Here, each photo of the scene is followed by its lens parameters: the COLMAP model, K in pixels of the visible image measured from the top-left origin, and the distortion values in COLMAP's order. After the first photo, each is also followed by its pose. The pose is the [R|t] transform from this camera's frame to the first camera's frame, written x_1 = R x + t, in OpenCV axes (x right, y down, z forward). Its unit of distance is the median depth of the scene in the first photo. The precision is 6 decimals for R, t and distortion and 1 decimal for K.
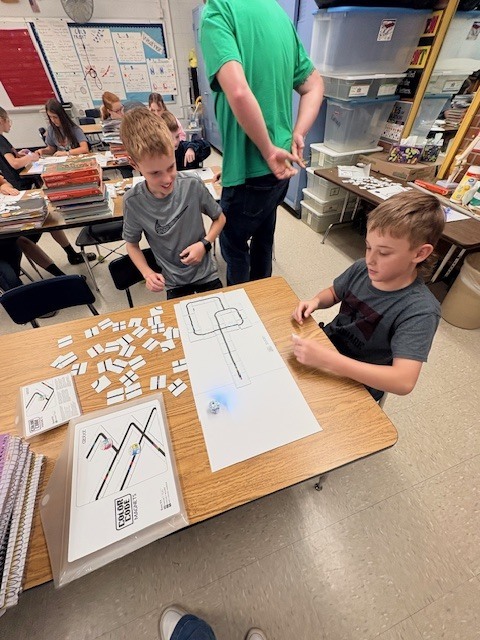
lens RADIAL K [[253.2, 0, 238.2], [0, 253.2, 321.3], [0, 0, 1]] dist [0.000383, 0.000145]
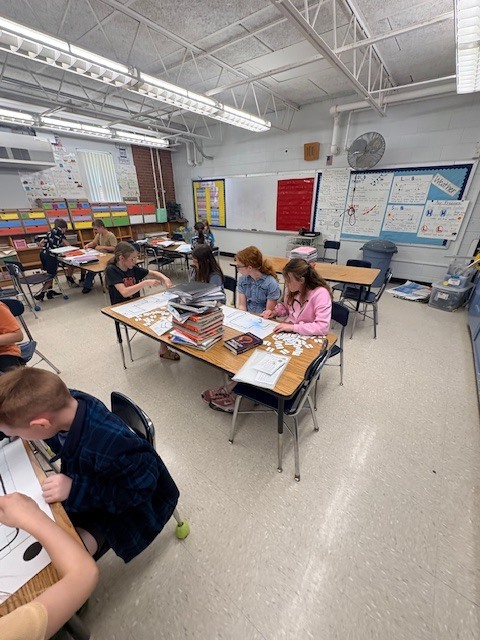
lens RADIAL K [[253.2, 0, 243.1], [0, 253.2, 322.7], [0, 0, 1]] dist [0.000383, 0.000145]
pose [[0.551627, 0.380372, -0.742310, 0.048855], [-0.606111, 0.794192, -0.043458, -0.373882], [0.573006, 0.473895, 0.668646, 0.345978]]
